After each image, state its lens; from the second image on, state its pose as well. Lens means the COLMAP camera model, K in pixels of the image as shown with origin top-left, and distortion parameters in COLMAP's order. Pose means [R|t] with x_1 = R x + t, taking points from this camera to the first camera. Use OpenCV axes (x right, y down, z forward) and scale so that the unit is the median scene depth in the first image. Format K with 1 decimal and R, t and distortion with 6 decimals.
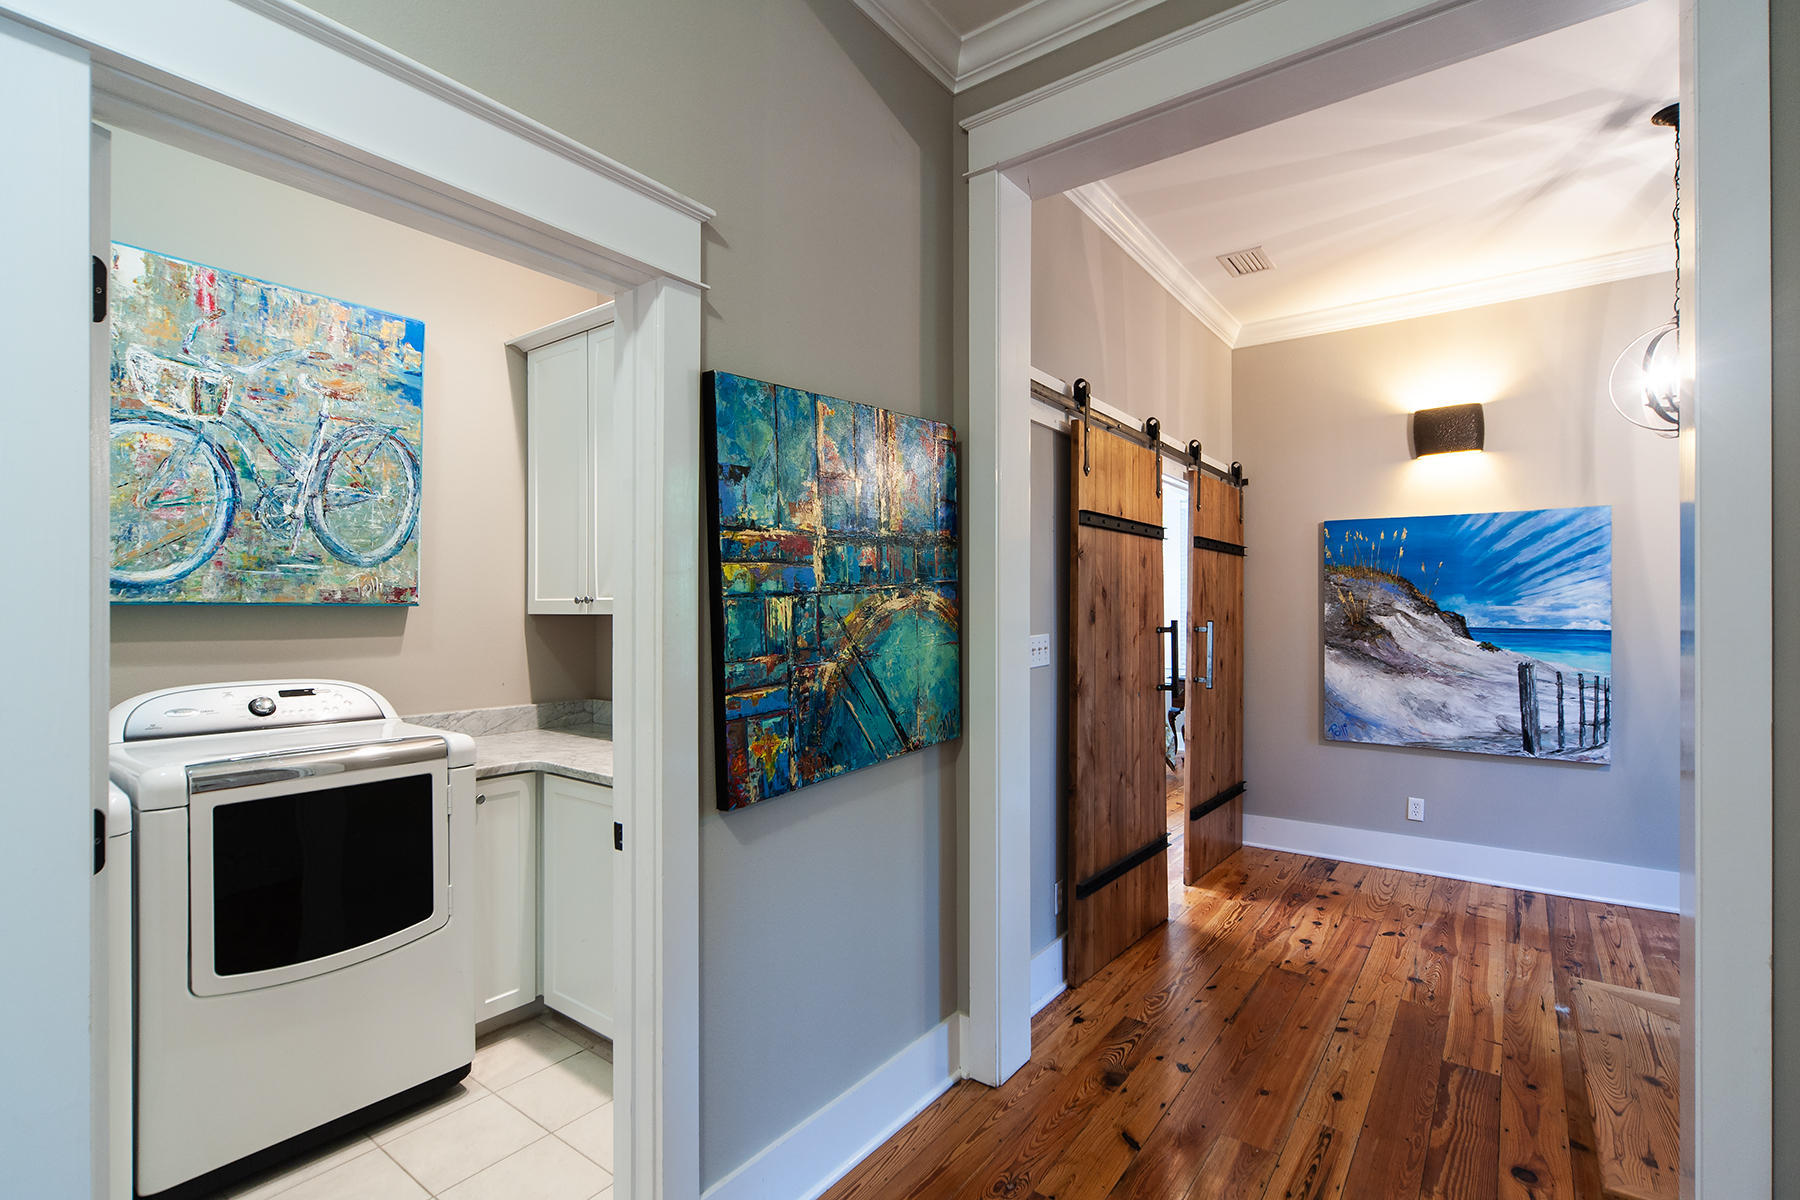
lens RADIAL K [[833.4, 0, 891.6], [0, 833.4, 614.9], [0, 0, 1]] dist [-0.000912, -0.001281]
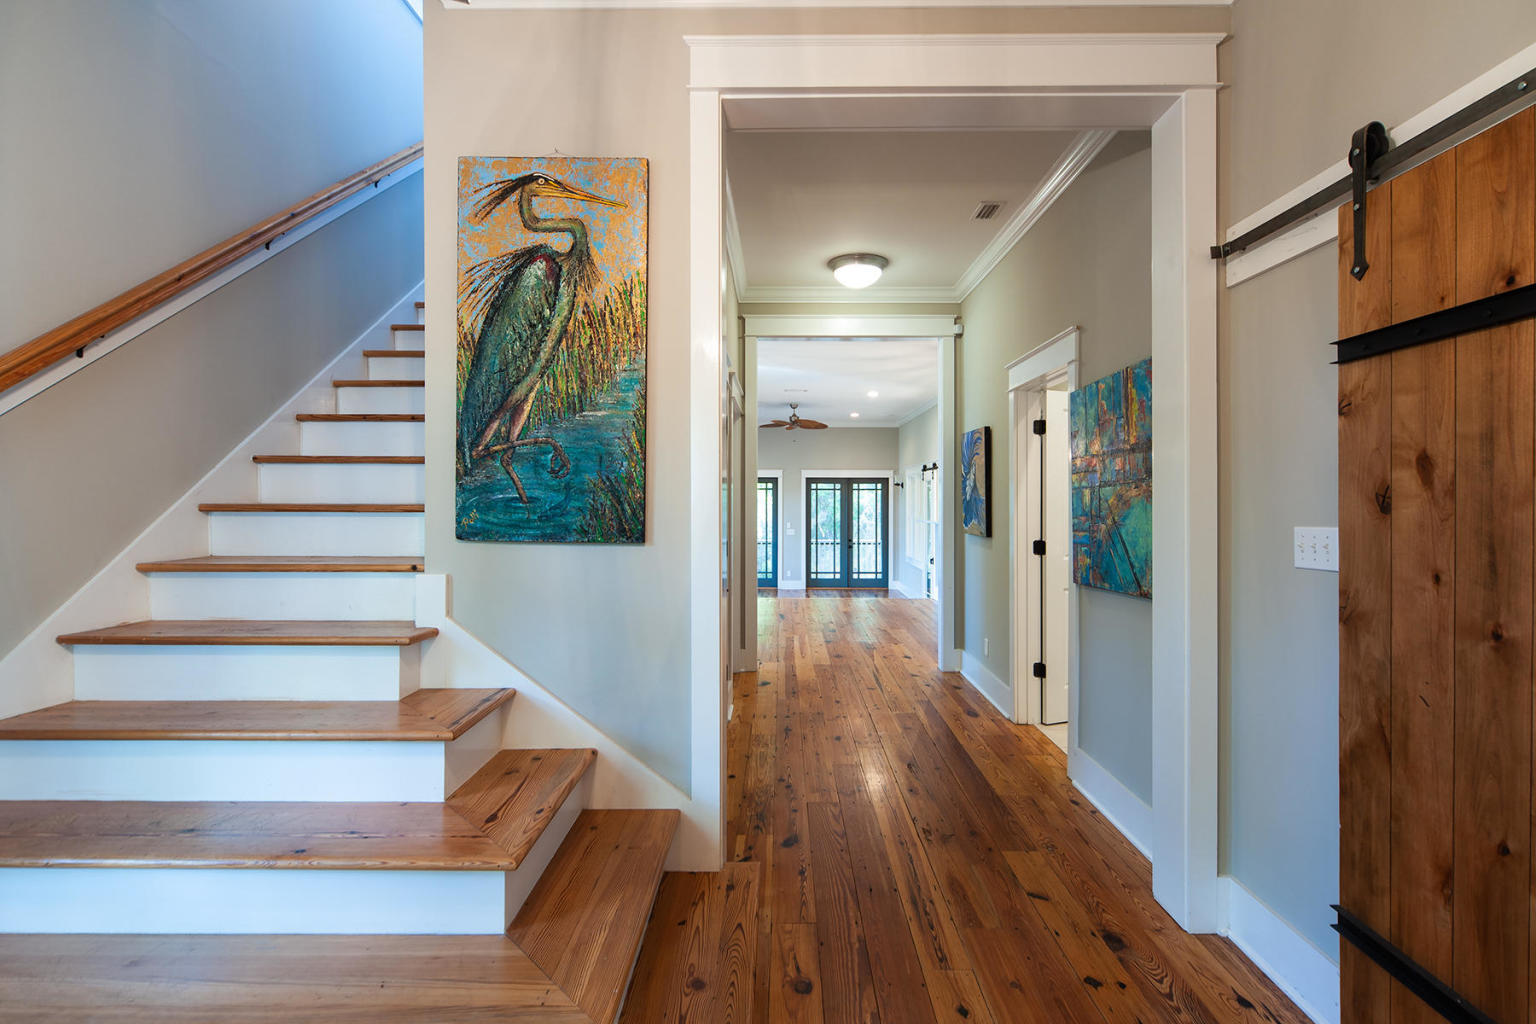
lens RADIAL K [[711.1, 0, 769.8], [0, 711.1, 495.3], [0, 0, 1]] dist [-0.000912, -0.001281]
pose [[-0.810574, -0.003168, -0.585628, 0.670187], [-0.003279, 0.999994, -0.000870, -0.001963], [0.585627, 0.001215, -0.810580, 0.861205]]
